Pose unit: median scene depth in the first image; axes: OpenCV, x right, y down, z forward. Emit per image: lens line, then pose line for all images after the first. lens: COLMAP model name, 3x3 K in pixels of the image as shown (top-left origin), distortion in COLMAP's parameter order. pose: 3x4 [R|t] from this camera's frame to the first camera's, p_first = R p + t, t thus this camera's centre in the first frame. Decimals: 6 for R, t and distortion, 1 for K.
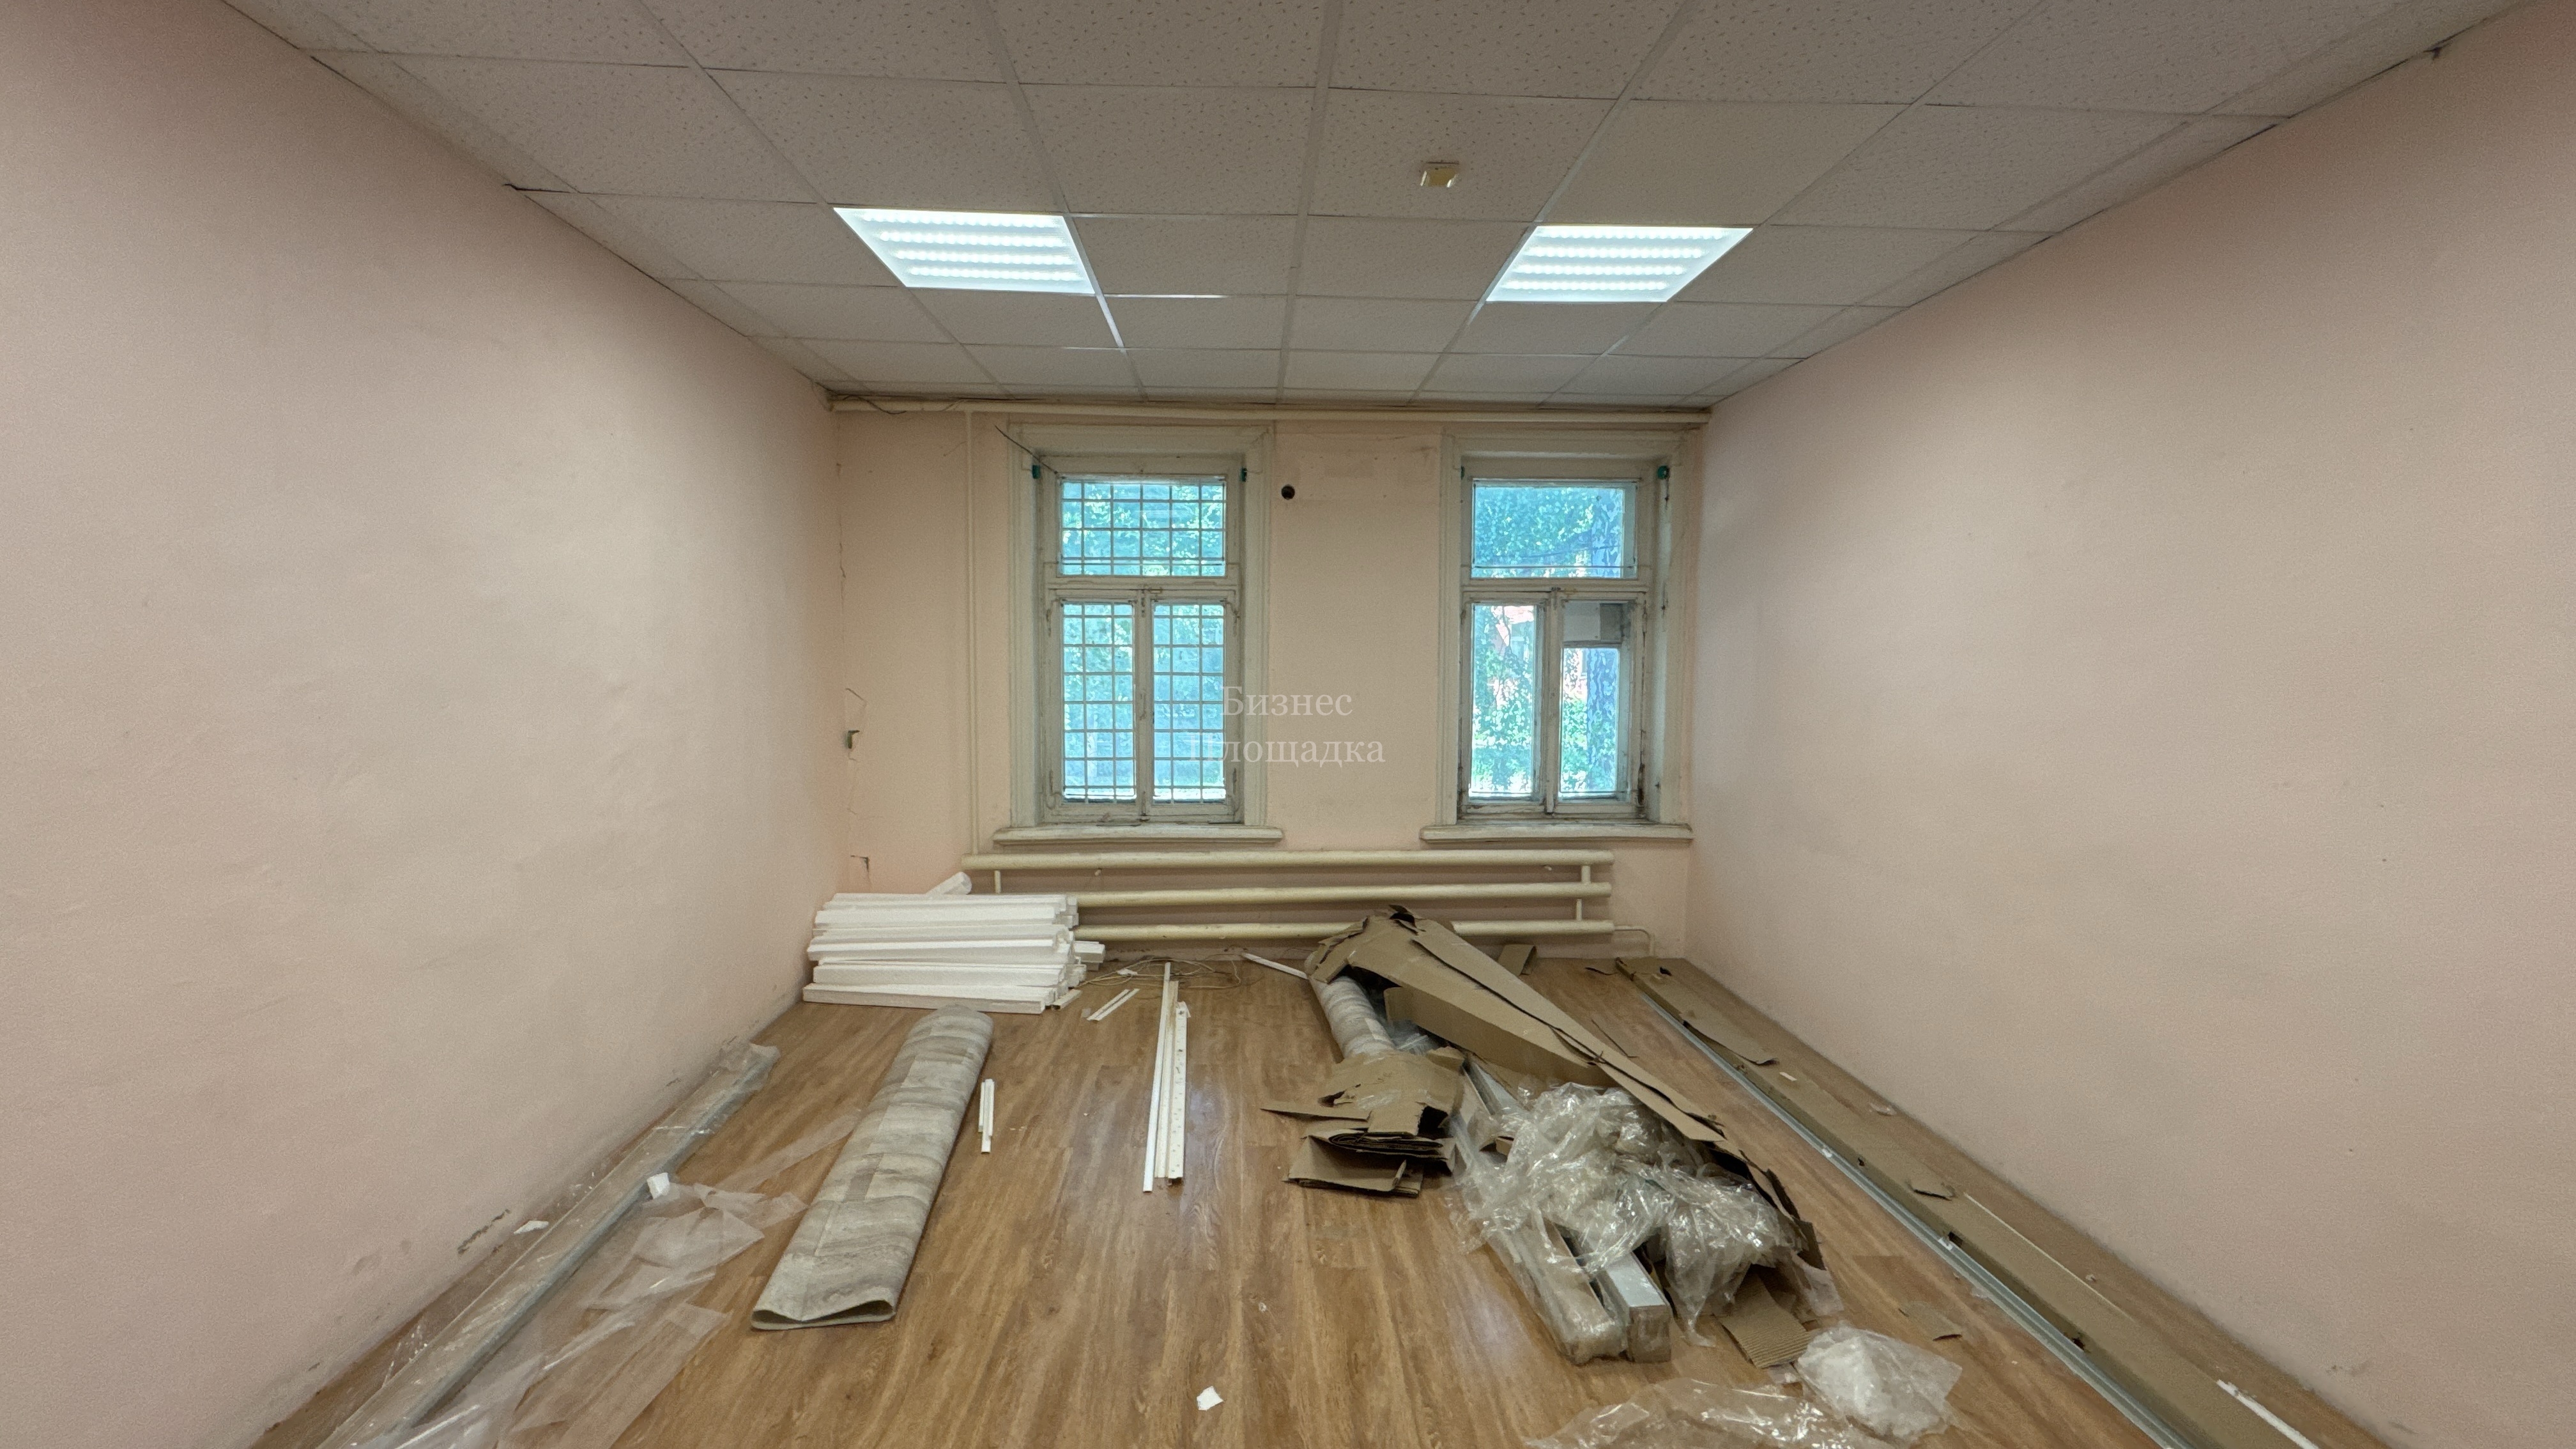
lens RADIAL K [[1027.4, 0, 1289.4], [0, 1027.4, 725.8], [0, 0, 1]] dist [-0.000636, 0.000132]
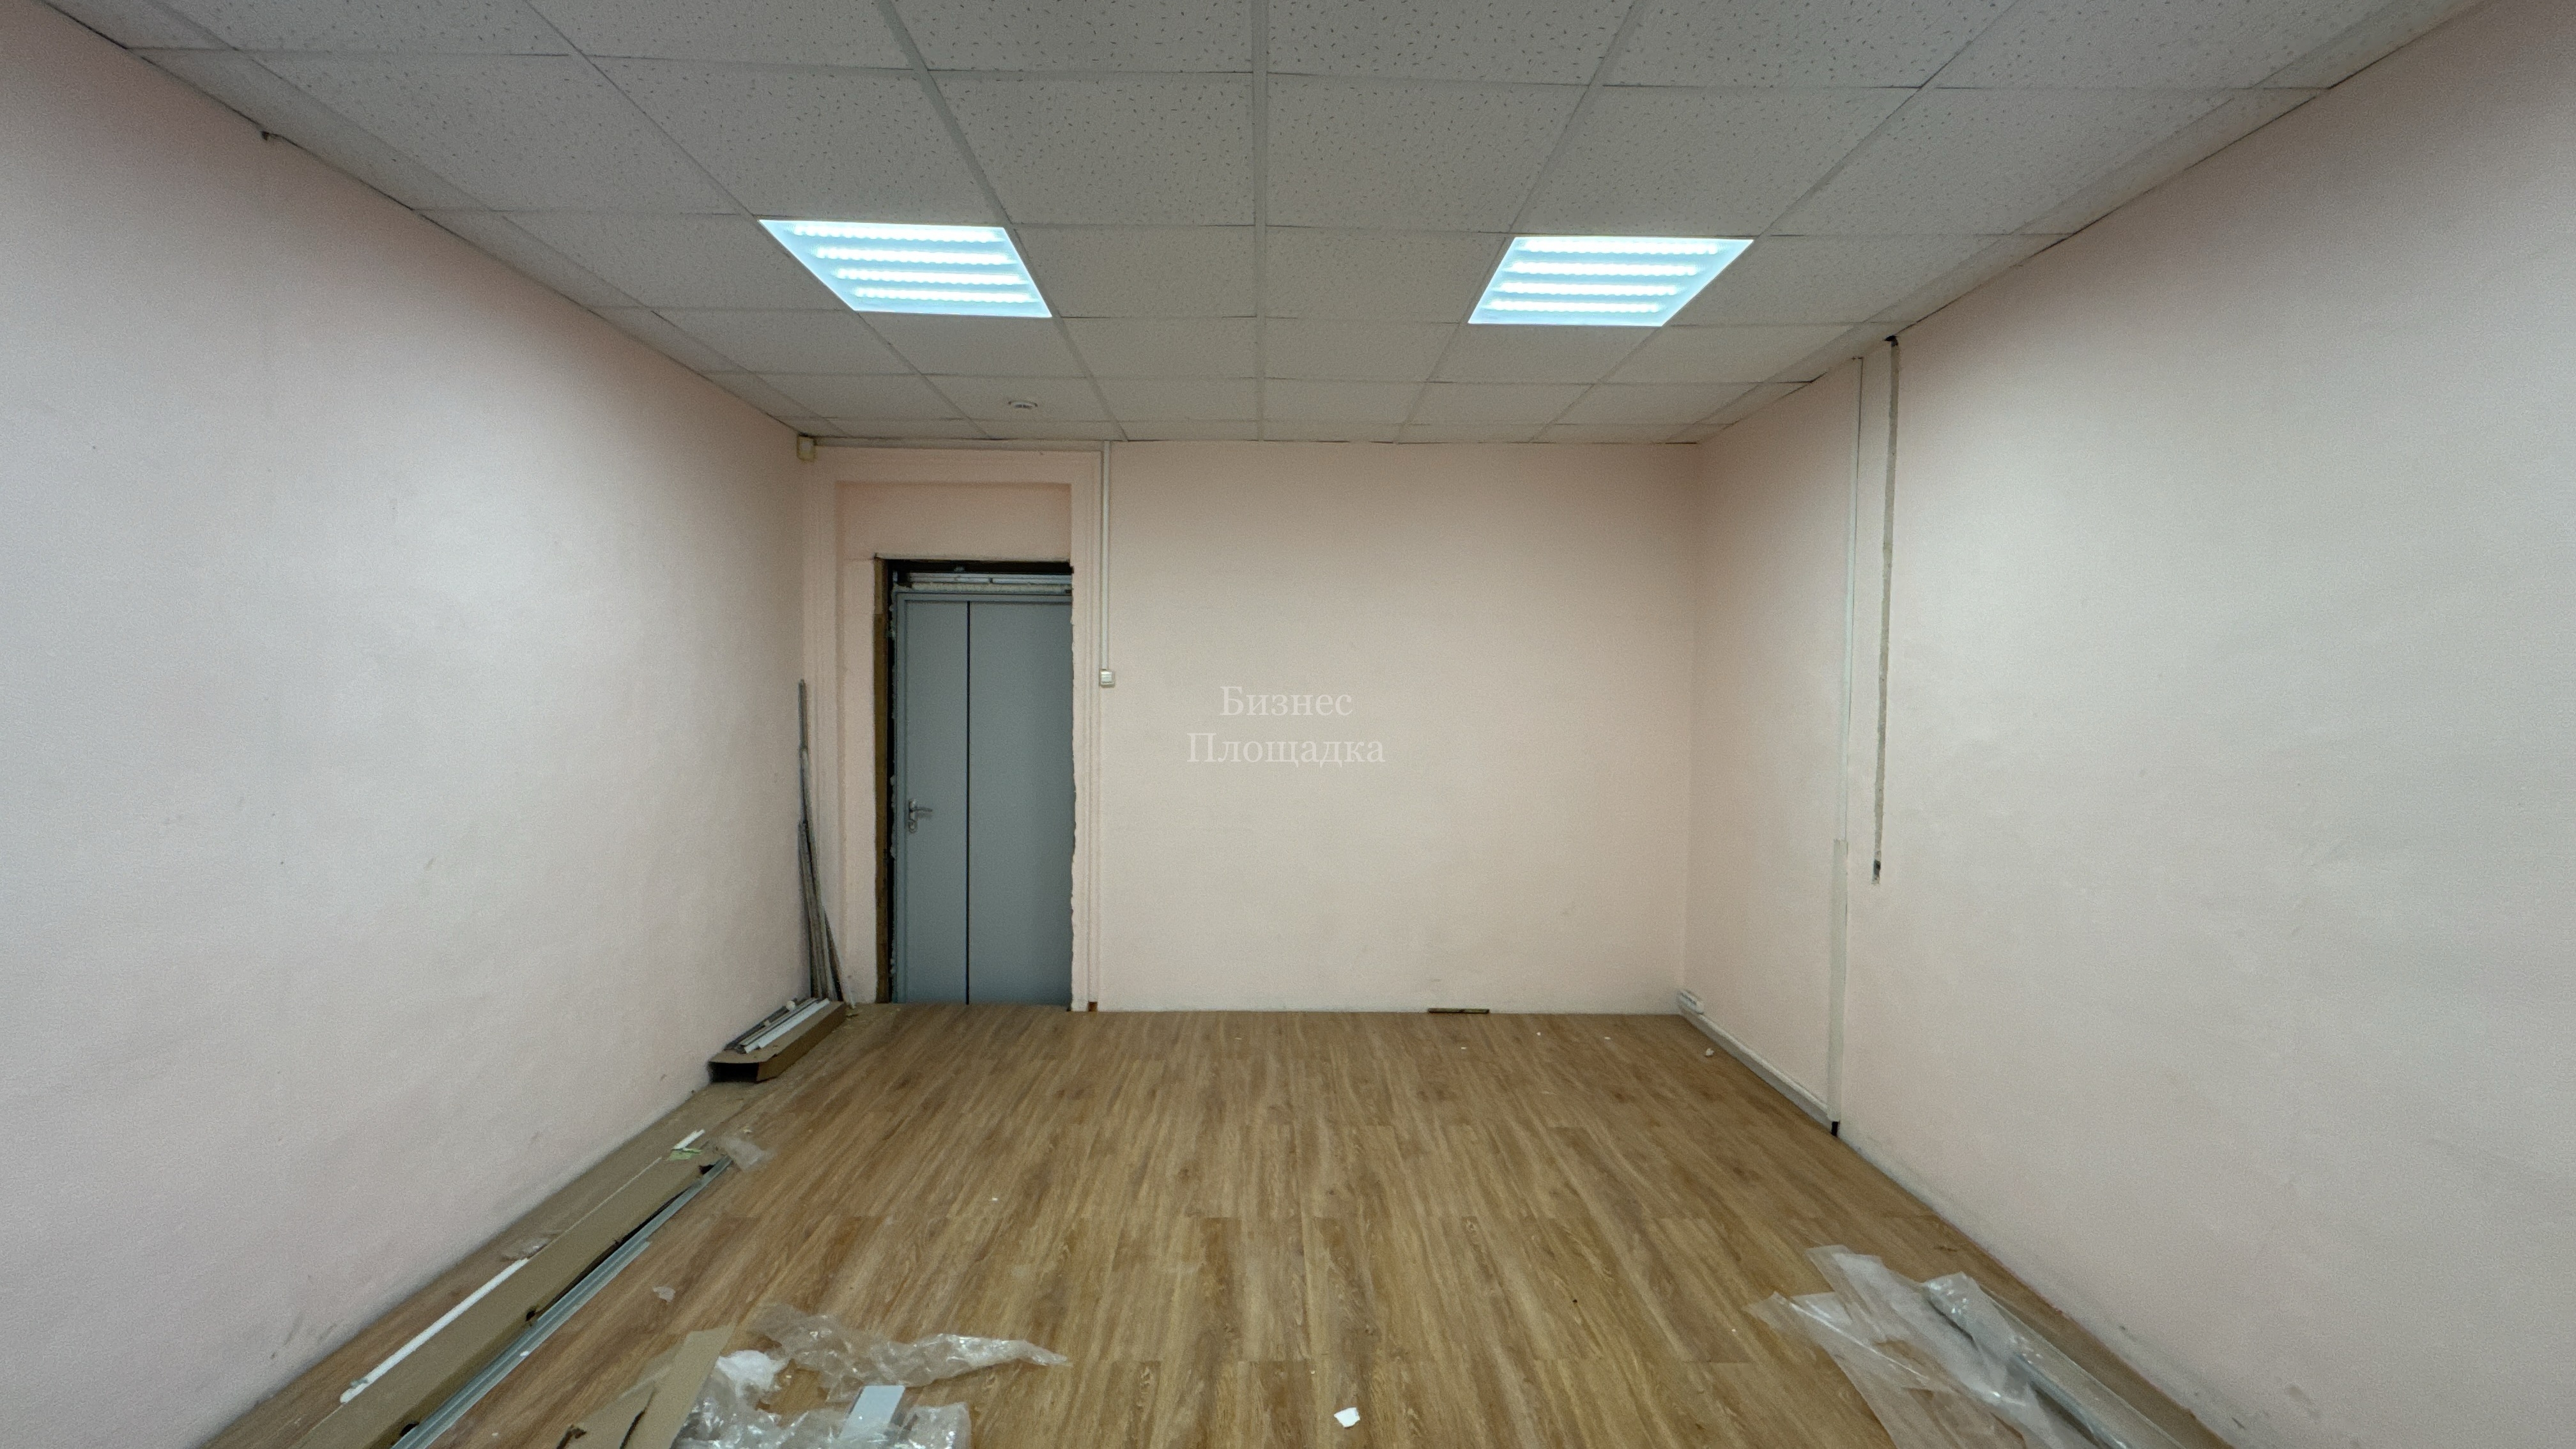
lens RADIAL K [[1027.4, 0, 1290.4], [0, 1027.4, 732.8], [0, 0, 1]] dist [-0.000636, 0.000132]
pose [[-0.999554, -0.022283, 0.019895, -0.012236], [-0.019803, 0.992915, 0.117167, -0.071648], [-0.022365, 0.116721, -0.992913, 0.941080]]
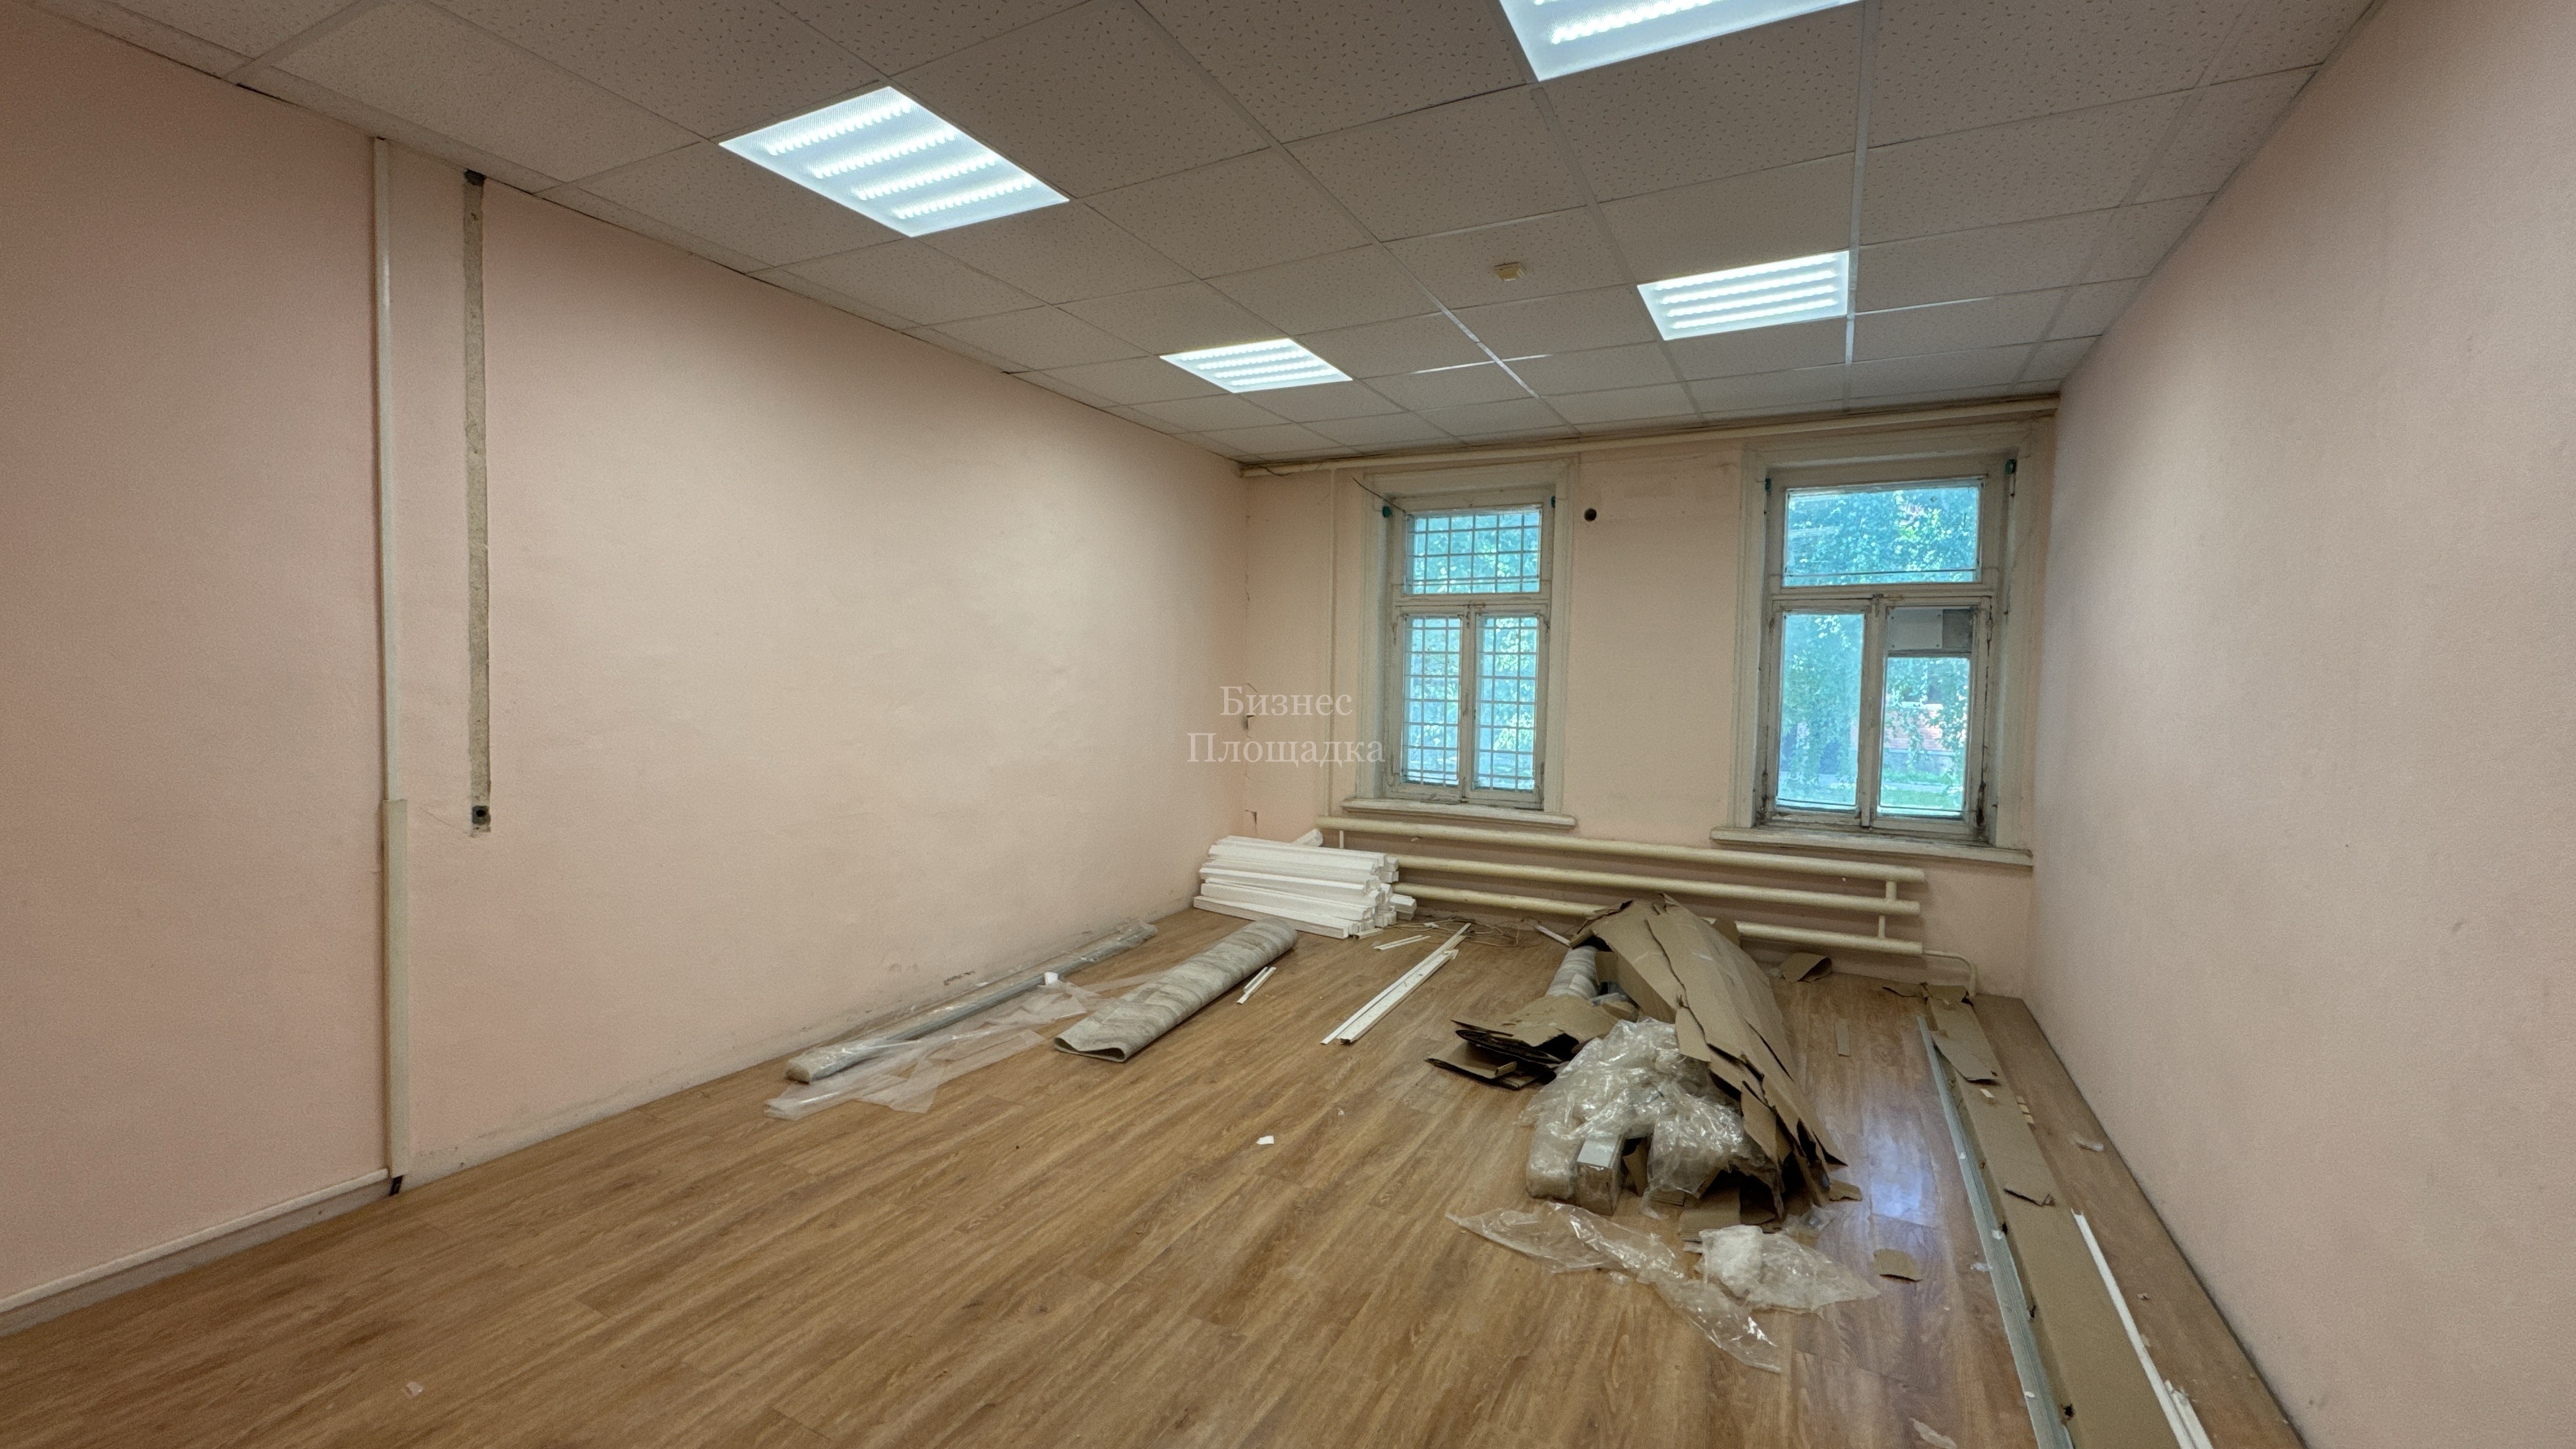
lens RADIAL K [[1027.4, 0, 1289.8], [0, 1027.4, 727.7], [0, 0, 1]] dist [-0.000636, 0.000132]
pose [[0.863491, 0.038638, -0.502881, 0.323582], [-0.052138, 0.998558, -0.012802, 0.039337], [0.501662, 0.037273, 0.864261, -0.134771]]
